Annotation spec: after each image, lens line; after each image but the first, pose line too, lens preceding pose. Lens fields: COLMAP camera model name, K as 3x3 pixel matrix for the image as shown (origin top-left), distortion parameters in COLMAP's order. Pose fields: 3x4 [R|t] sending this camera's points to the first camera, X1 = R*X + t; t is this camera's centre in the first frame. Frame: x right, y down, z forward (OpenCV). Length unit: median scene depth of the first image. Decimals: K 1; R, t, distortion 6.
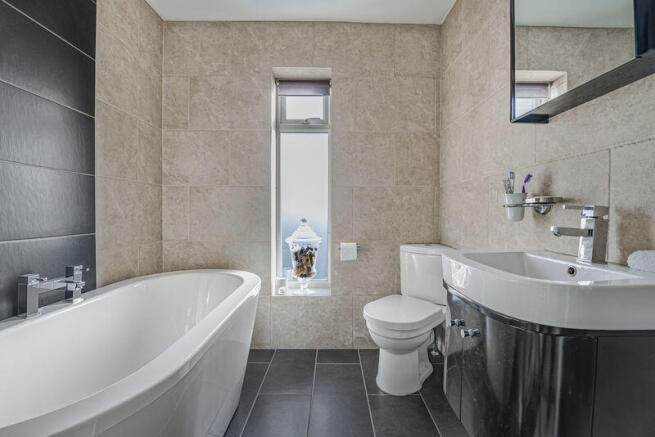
lens RADIAL K [[262.1, 0, 327.5], [0, 262.1, 216.6], [0, 0, 1]] dist [-0.015742, -0.000581]
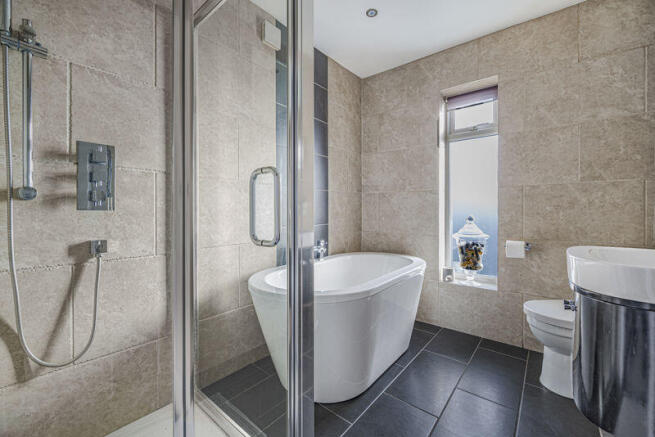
lens RADIAL K [[272.9, 0, 327.5], [0, 272.9, 218.5], [0, 0, 1]] dist [-0.028312, 0.000062]
pose [[0.773146, 0.012424, -0.634107, 0.172388], [-0.005007, 0.999897, 0.013486, 0.001413], [0.634209, -0.007252, 0.773128, -0.278009]]
